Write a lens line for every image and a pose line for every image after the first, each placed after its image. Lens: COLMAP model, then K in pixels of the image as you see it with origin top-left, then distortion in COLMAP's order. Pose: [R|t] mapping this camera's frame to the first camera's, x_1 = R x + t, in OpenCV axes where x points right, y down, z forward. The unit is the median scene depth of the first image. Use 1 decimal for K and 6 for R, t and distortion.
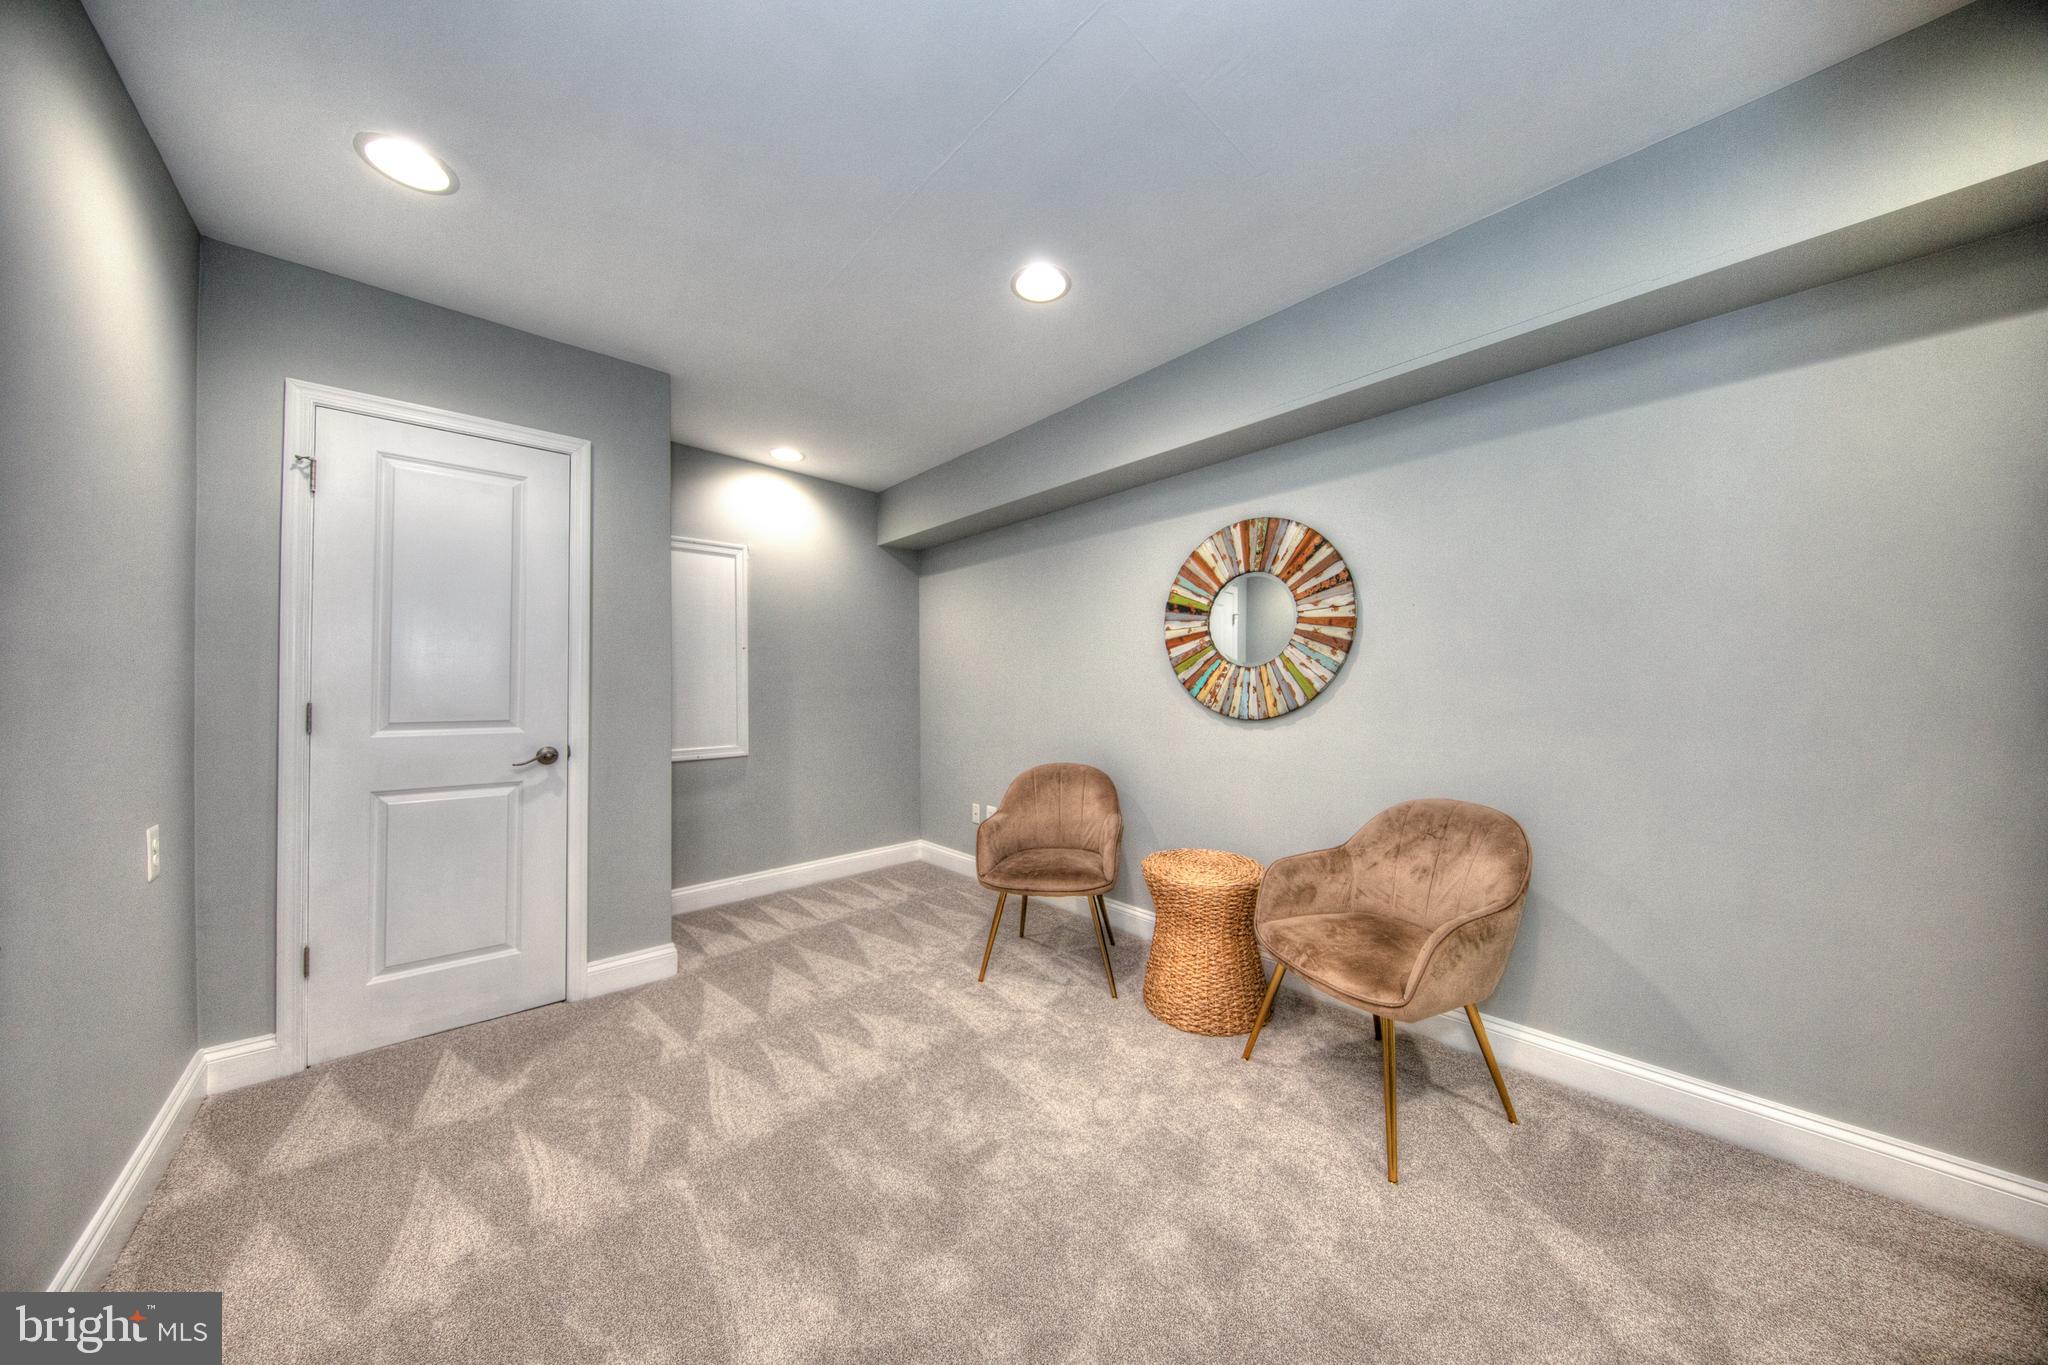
lens RADIAL K [[653.7, 0, 1077.6], [0, 653.7, 683.5], [0, 0, 1]] dist [-0.013438, -0.000095]
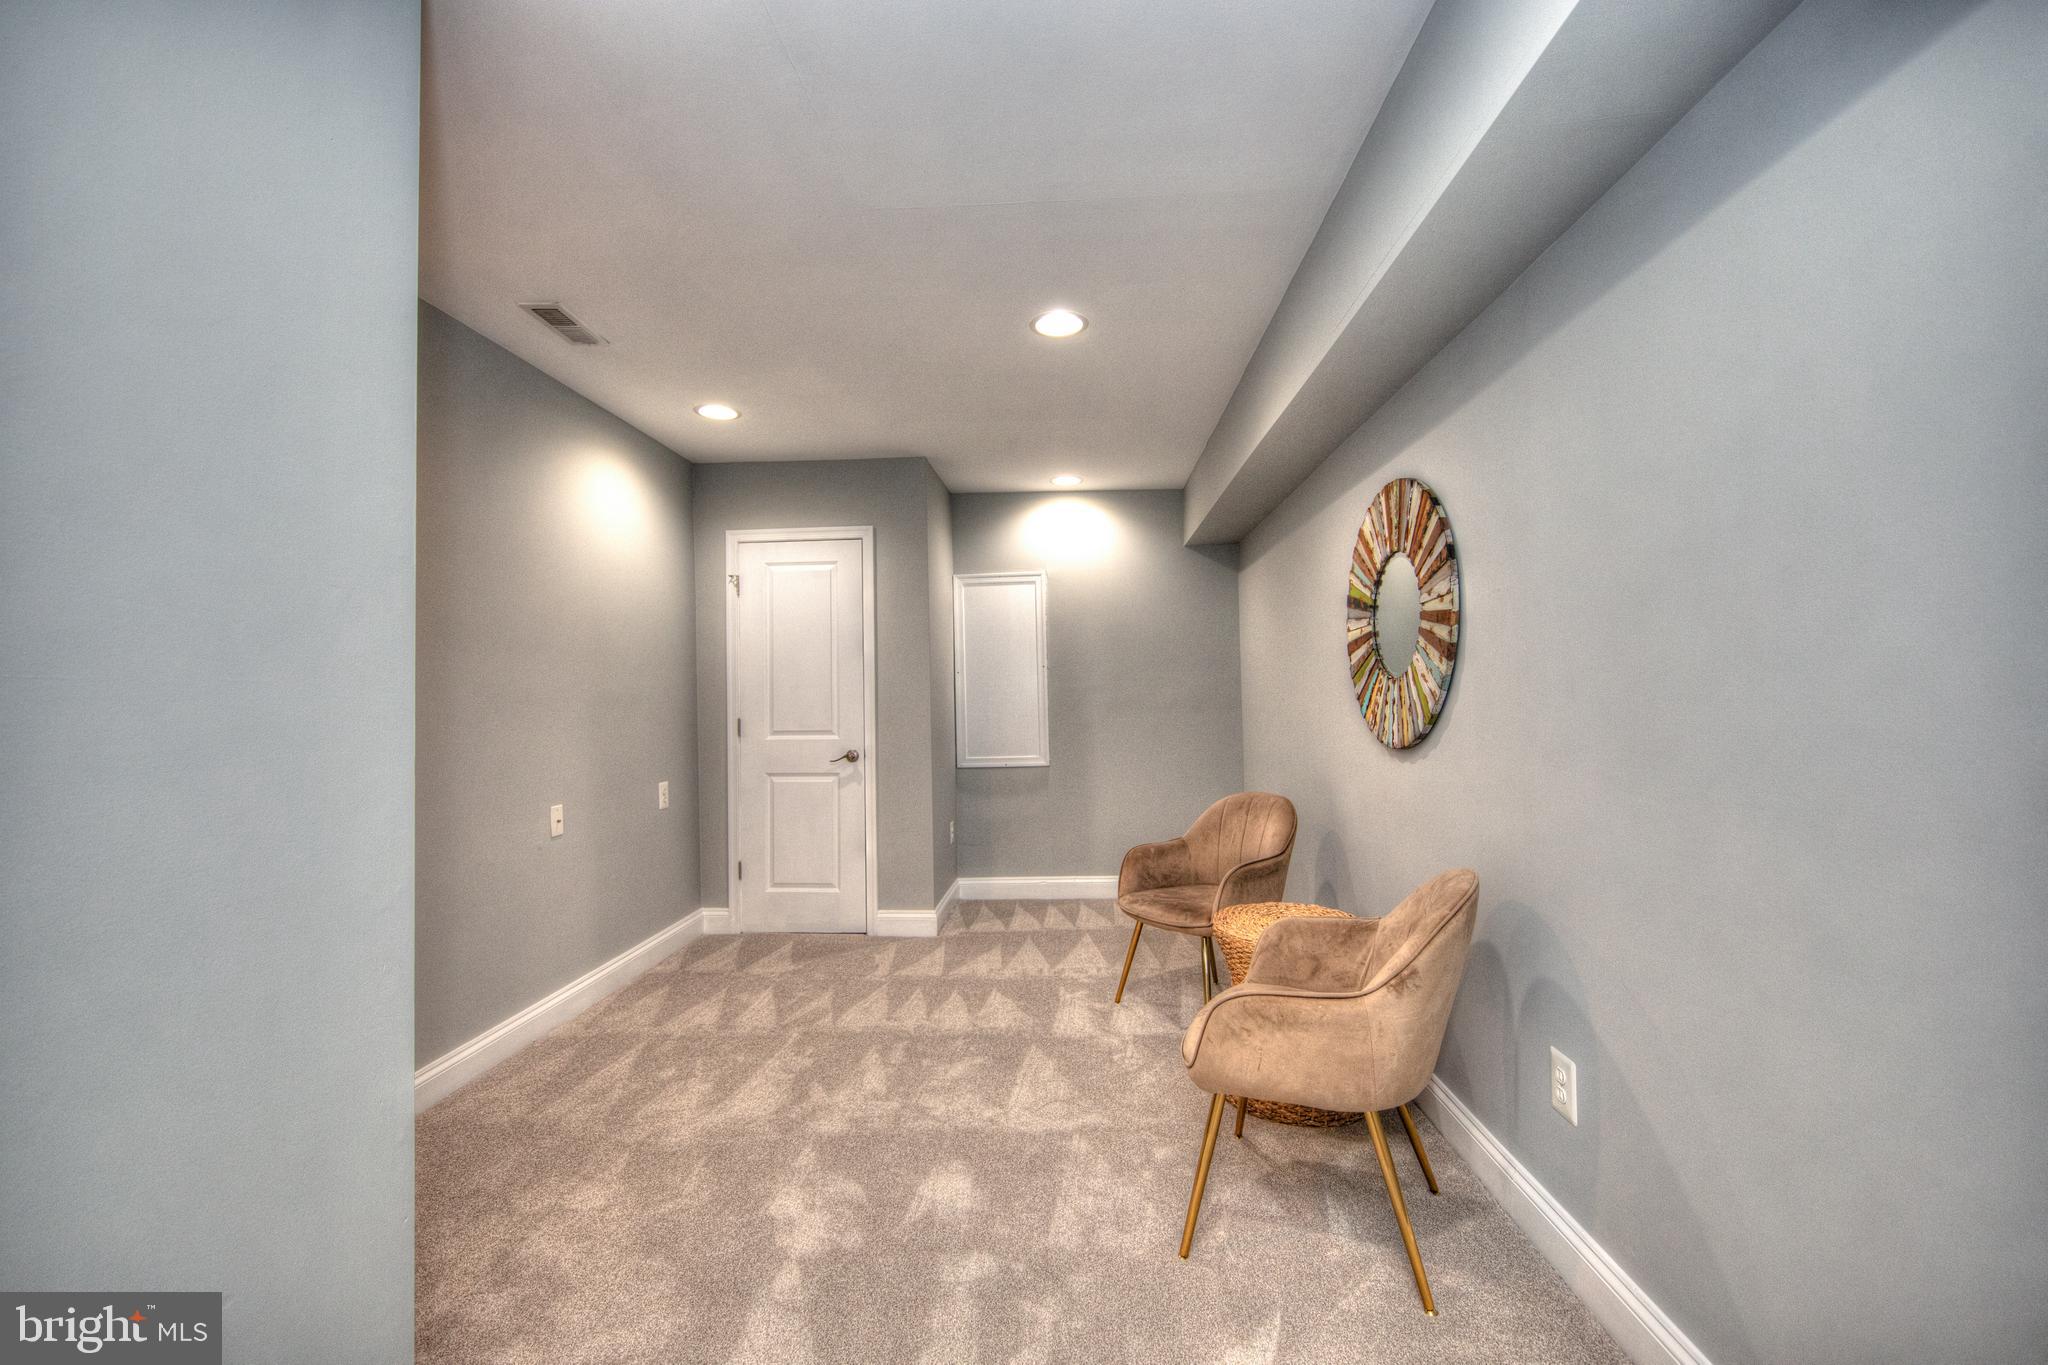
lens RADIAL K [[874.1, 0, 1016.7], [0, 874.1, 679.2], [0, 0, 1]] dist [0.040420, 0.000047]
pose [[0.662151, -0.022679, -0.749027, 0.770711], [0.020957, 0.999711, -0.011743, -0.023421], [0.749077, -0.007922, 0.662436, 0.002320]]
